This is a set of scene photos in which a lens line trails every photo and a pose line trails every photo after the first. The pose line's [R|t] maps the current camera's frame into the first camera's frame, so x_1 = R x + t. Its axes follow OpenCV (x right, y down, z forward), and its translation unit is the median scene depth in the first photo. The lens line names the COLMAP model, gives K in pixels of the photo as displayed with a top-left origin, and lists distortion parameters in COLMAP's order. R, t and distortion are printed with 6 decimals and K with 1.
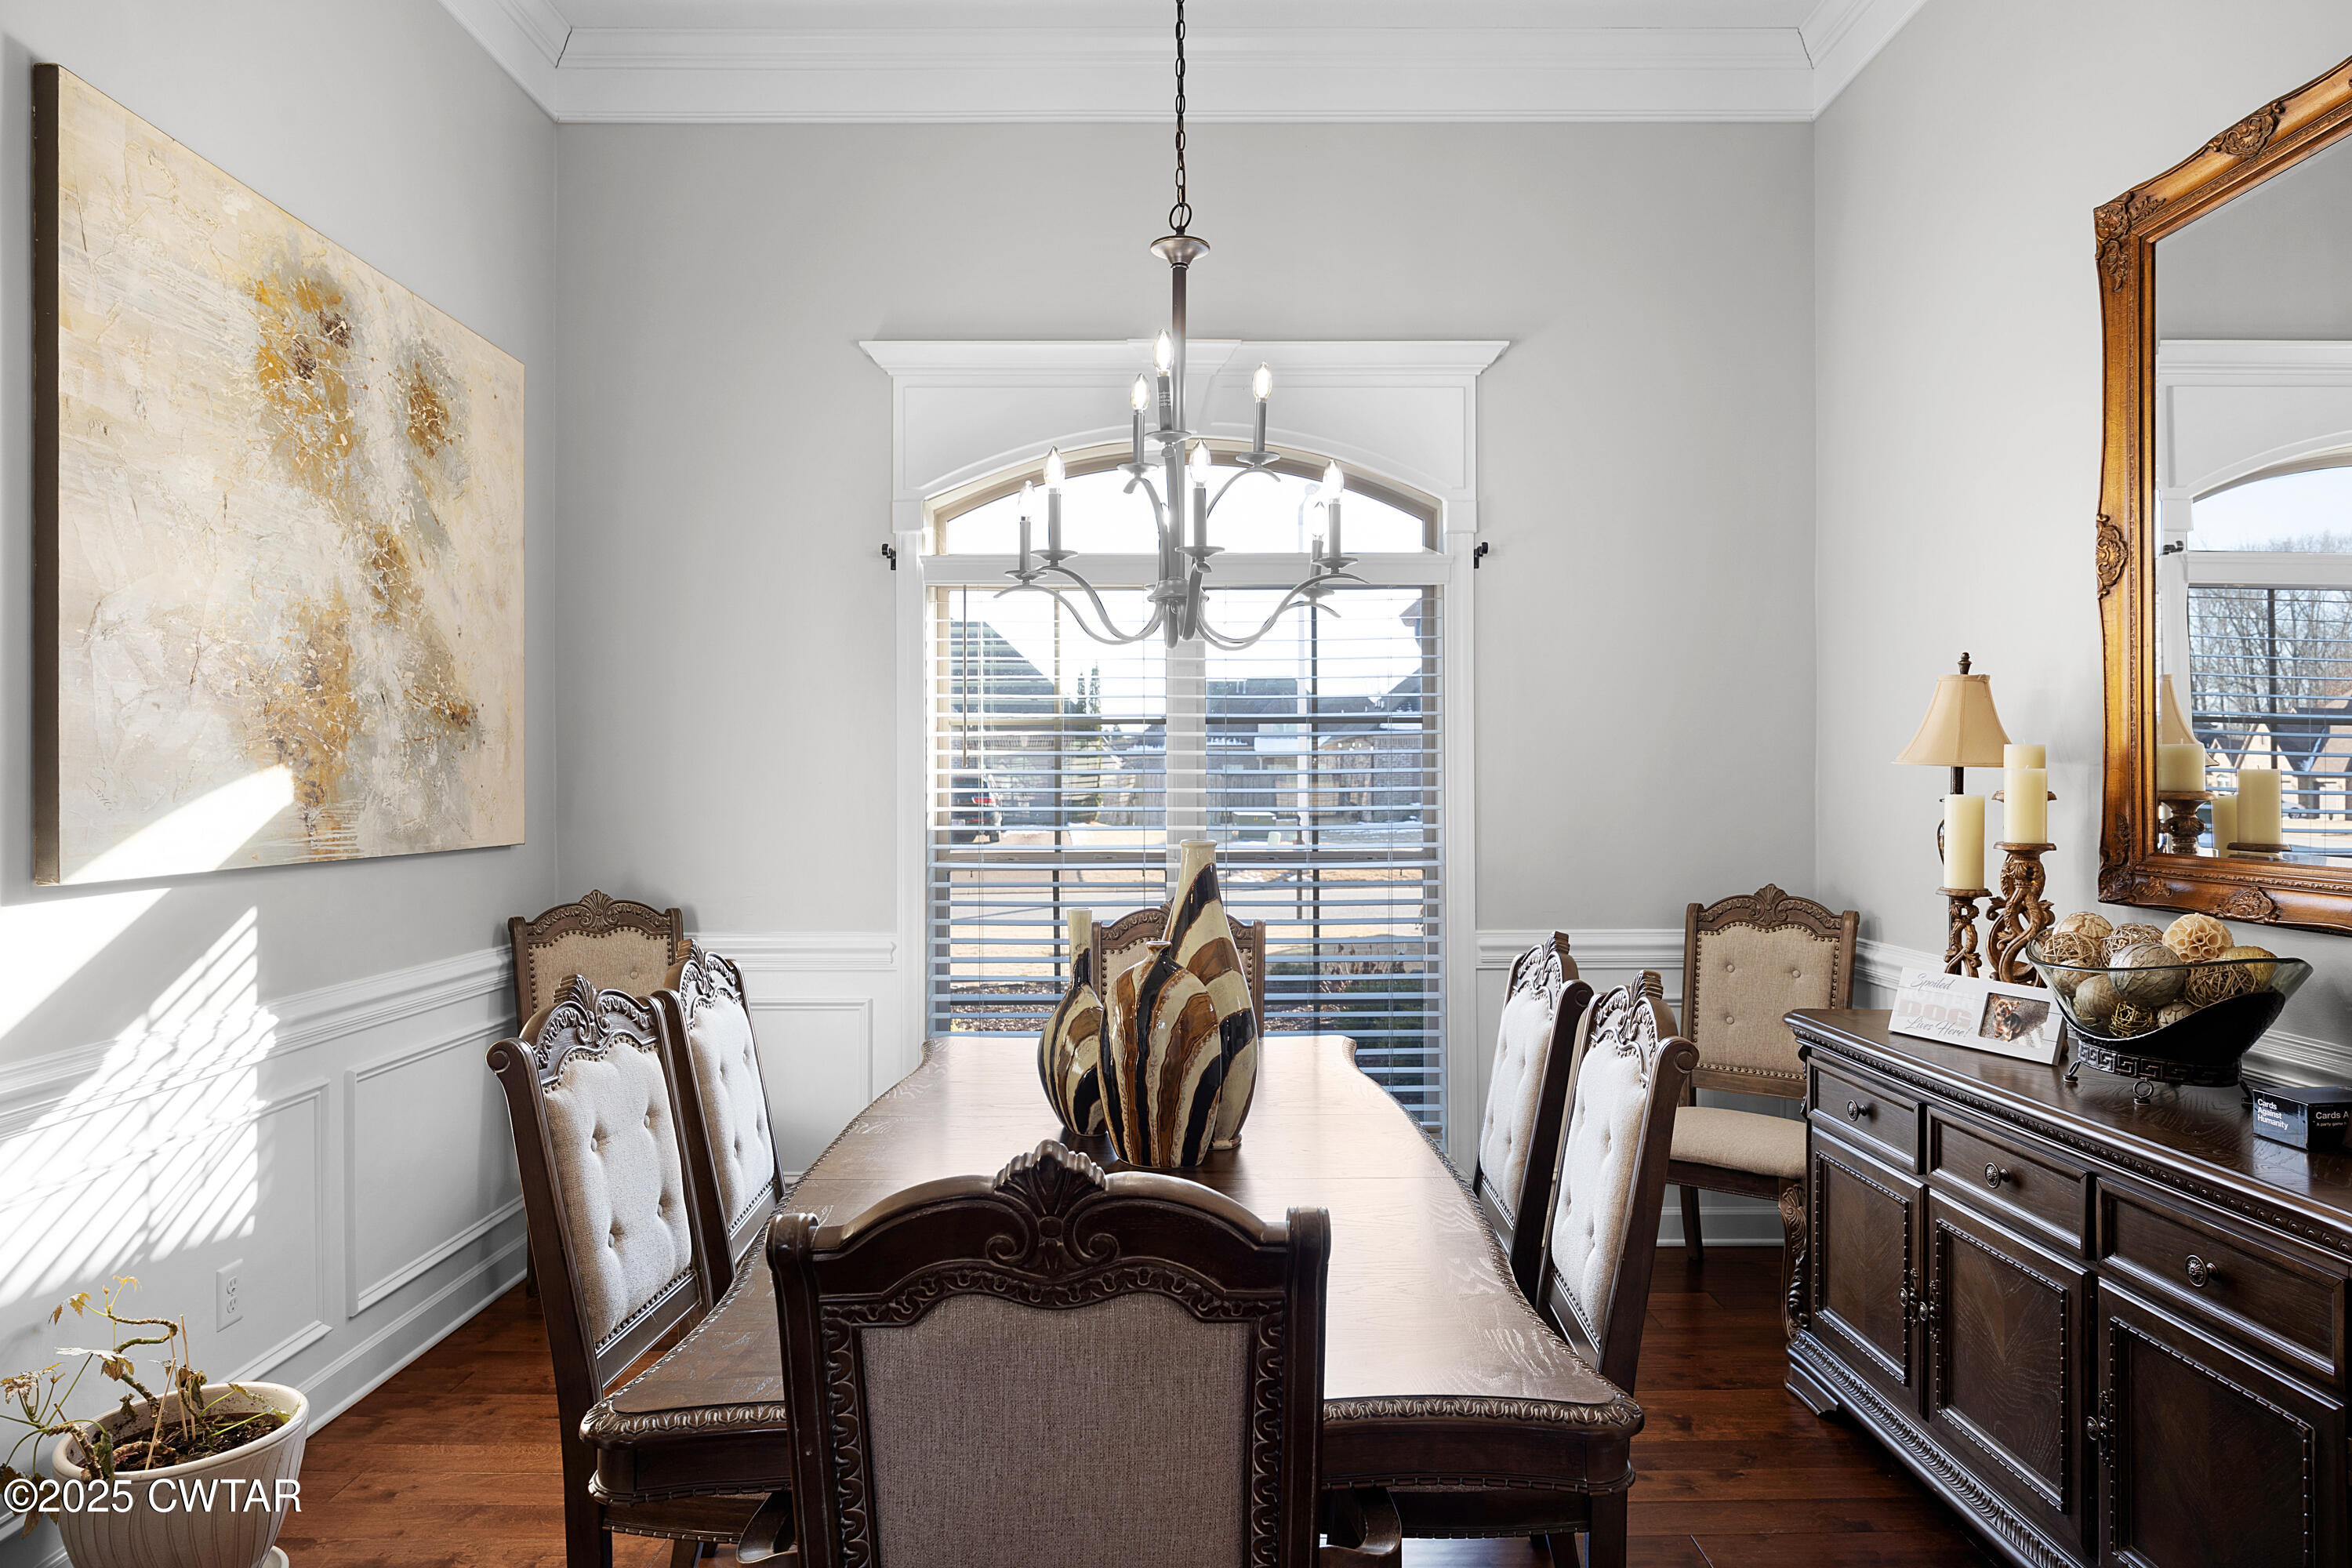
lens RADIAL K [[1431.5, 0, 1178.4], [0, 1431.5, 793.5], [0, 0, 1]] dist [-0.004852, -0.001670]
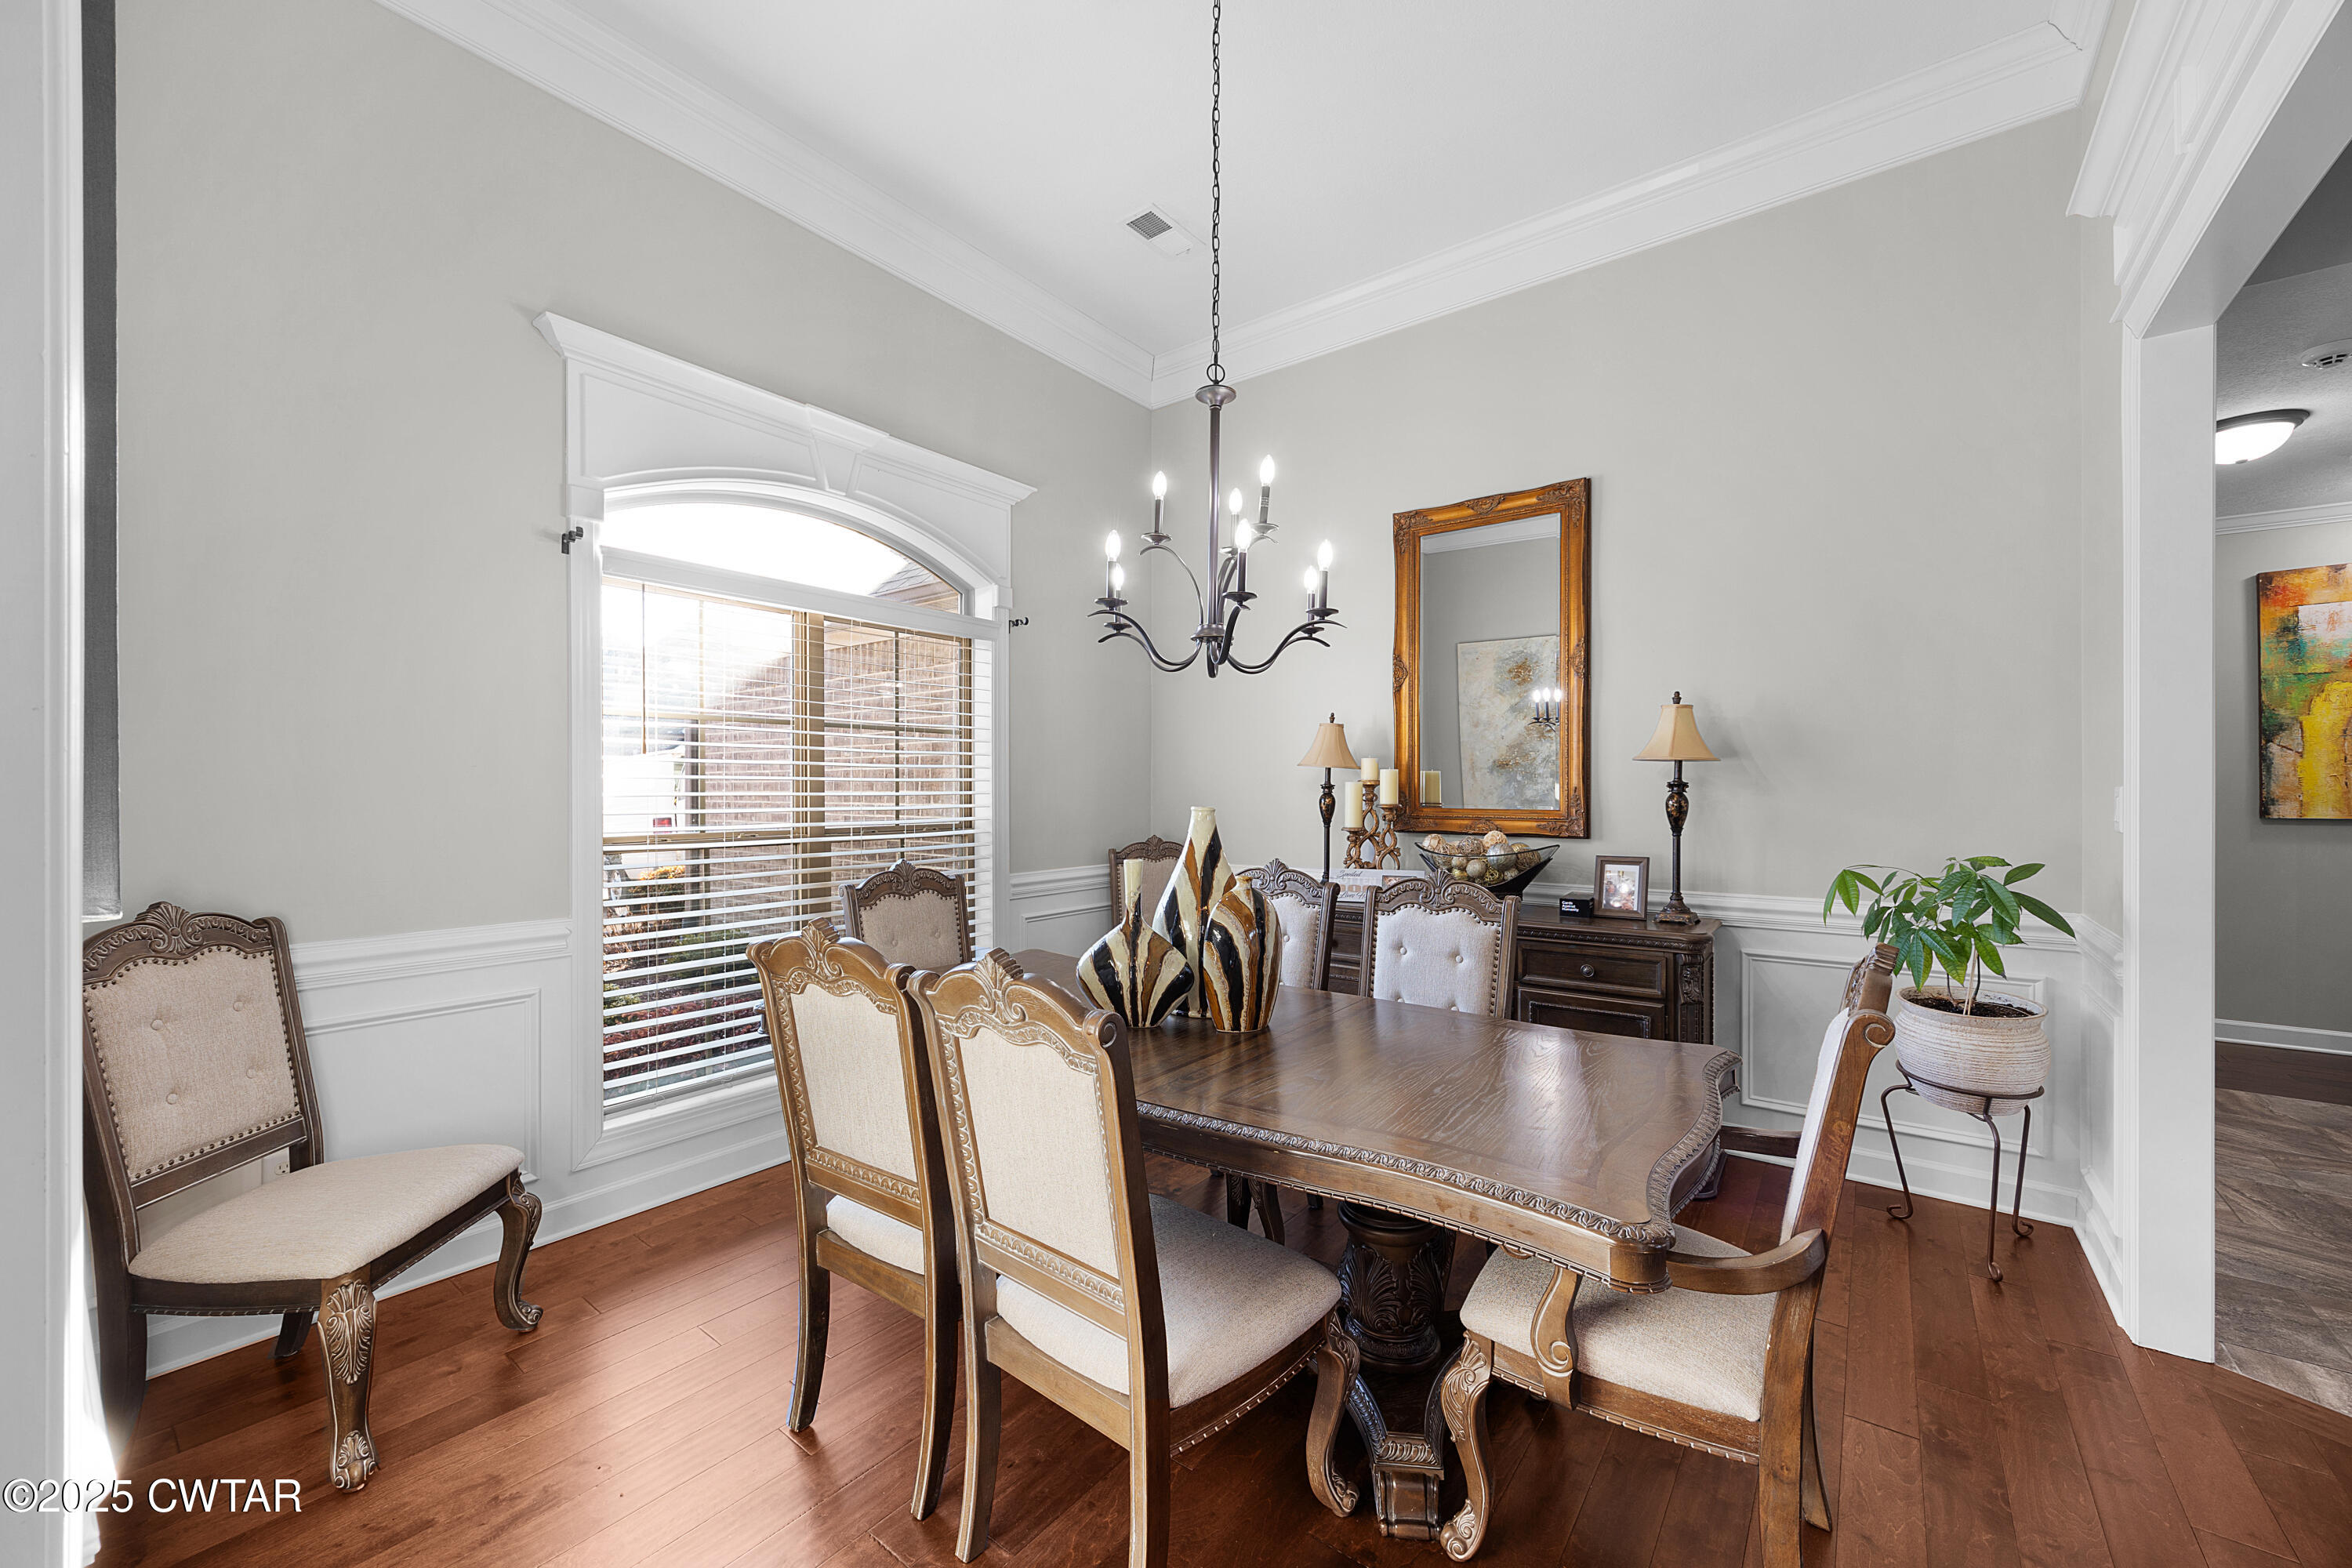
lens RADIAL K [[911.7, 0, 1175.5], [0, 911.7, 786.4], [0, 0, 1]] dist [0.002063, 0.000126]
pose [[0.605467, 0.005997, 0.795848, -0.684878], [0.002517, 0.999952, -0.009450, 0.020571], [-0.795866, 0.007725, 0.605423, 0.435301]]
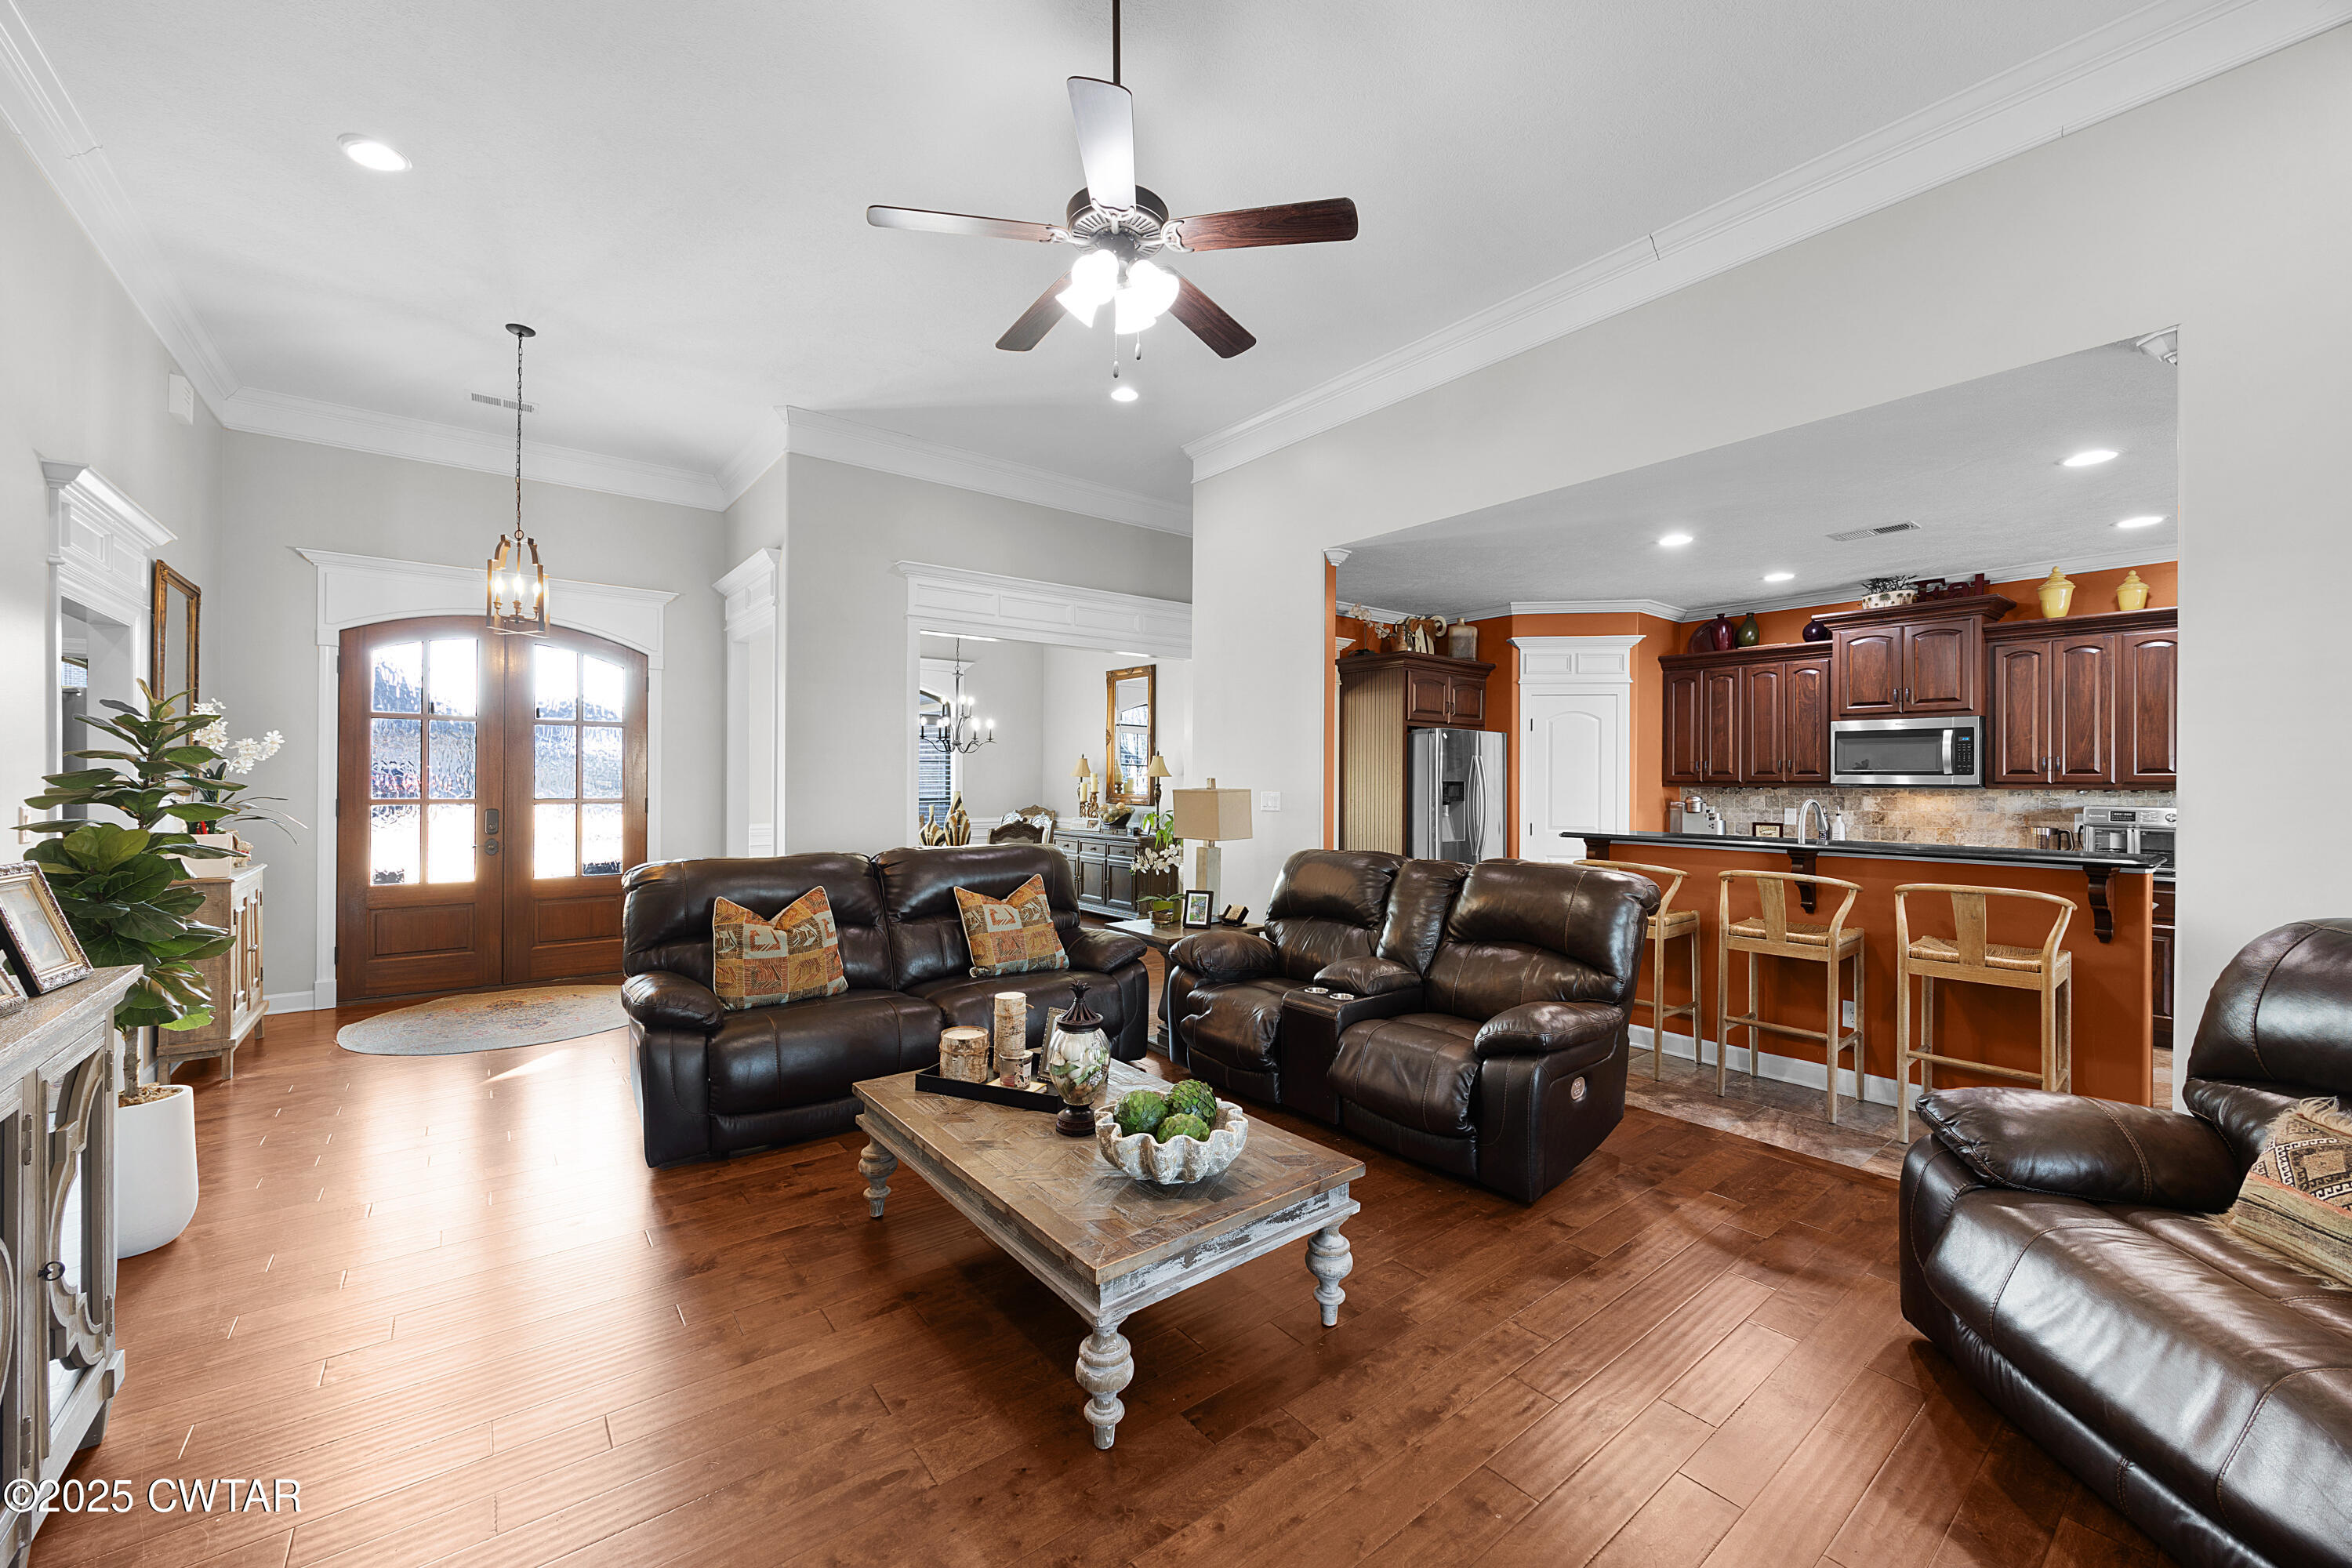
lens RADIAL K [[911.7, 0, 1175.4], [0, 911.7, 779.8], [0, 0, 1]] dist [0.002063, 0.000126]
pose [[0.781107, 0.006458, 0.624364, -1.254591], [-0.004721, 0.999979, -0.004436, 0.003860], [-0.624379, 0.000518, 0.781121, -1.788853]]
